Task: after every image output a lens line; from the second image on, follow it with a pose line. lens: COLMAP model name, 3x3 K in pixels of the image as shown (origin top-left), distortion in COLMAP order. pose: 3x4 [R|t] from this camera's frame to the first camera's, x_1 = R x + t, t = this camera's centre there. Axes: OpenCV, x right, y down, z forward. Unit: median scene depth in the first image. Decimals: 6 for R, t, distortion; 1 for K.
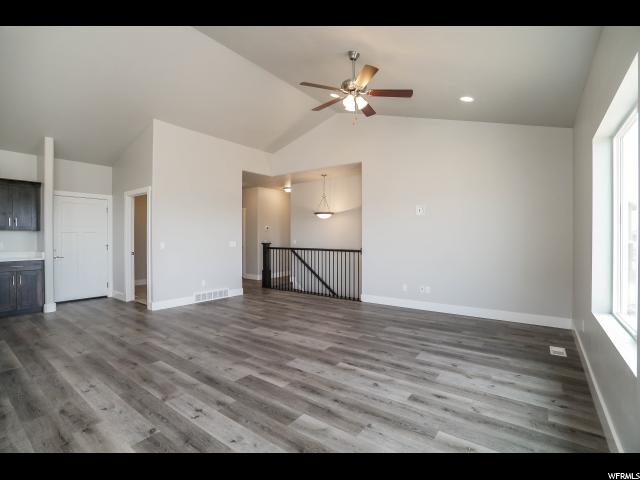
lens RADIAL K [[303.6, 0, 316.7], [0, 303.6, 241.2], [0, 0, 1]] dist [-0.049935, 0.019668]
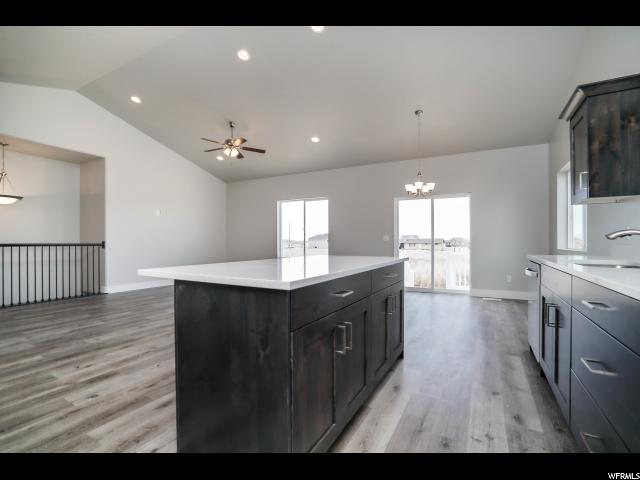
lens RADIAL K [[303.6, 0, 316.7], [0, 303.6, 241.2], [0, 0, 1]] dist [-0.049935, 0.019668]
pose [[-0.137505, 0.000799, 0.990501, -1.361087], [0.015317, 0.999882, 0.001320, 0.044988], [-0.990383, 0.015353, -0.137501, 0.624646]]
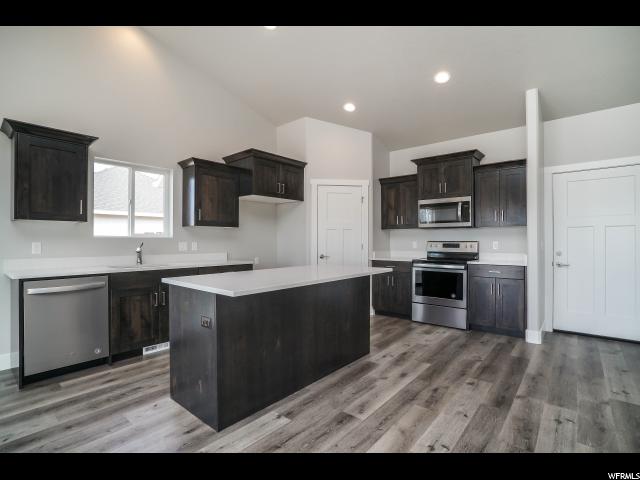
lens RADIAL K [[314.0, 0, 316.6], [0, 314.0, 240.6], [0, 0, 1]] dist [-0.030511, 0.000084]
pose [[-0.055472, -0.002828, -0.998456, -0.195381], [-0.013837, 0.999902, -0.002063, 0.013316], [0.998364, 0.013702, -0.055506, 0.646366]]
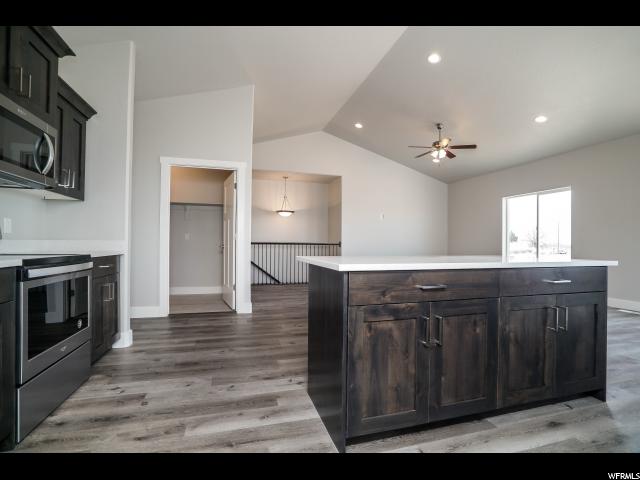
lens RADIAL K [[303.6, 0, 316.7], [0, 303.6, 241.2], [0, 0, 1]] dist [-0.049935, 0.019668]
pose [[0.600755, 0.012171, 0.799341, -1.382875], [0.001377, 0.999867, -0.016259, 0.059238], [-0.799432, 0.010869, 0.600658, 0.434880]]
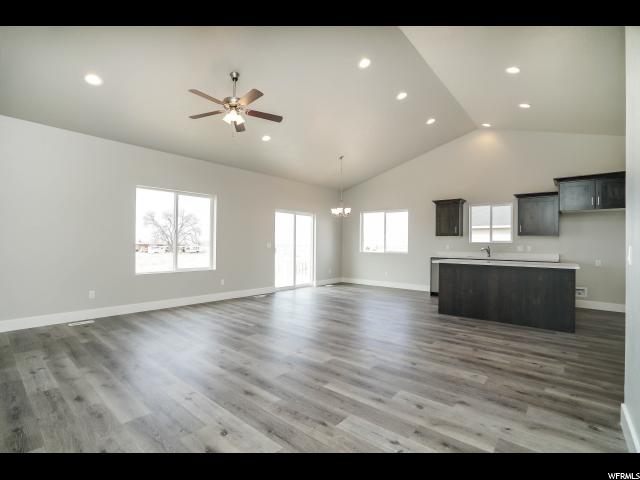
lens RADIAL K [[303.6, 0, 316.7], [0, 303.6, 241.2], [0, 0, 1]] dist [-0.049935, 0.019668]
pose [[-0.998247, -0.010512, 0.058236, -0.217179], [-0.010159, 0.999928, 0.006354, 0.000391], [-0.058299, 0.005751, -0.998283, 1.743244]]
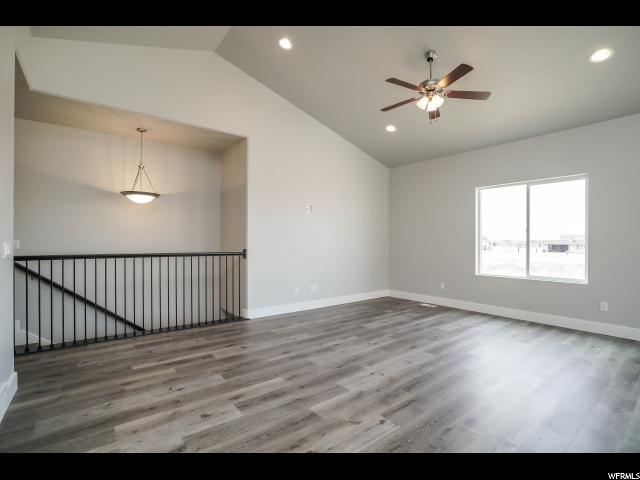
lens RADIAL K [[308.0, 0, 316.5], [0, 308.0, 240.8], [0, 0, 1]] dist [-0.050260, 0.019643]
pose [[0.261637, 0.001480, 0.965165, -0.799783], [0.007997, 0.999961, -0.003702, 0.006996], [-0.965133, 0.008687, 0.261615, 0.907061]]
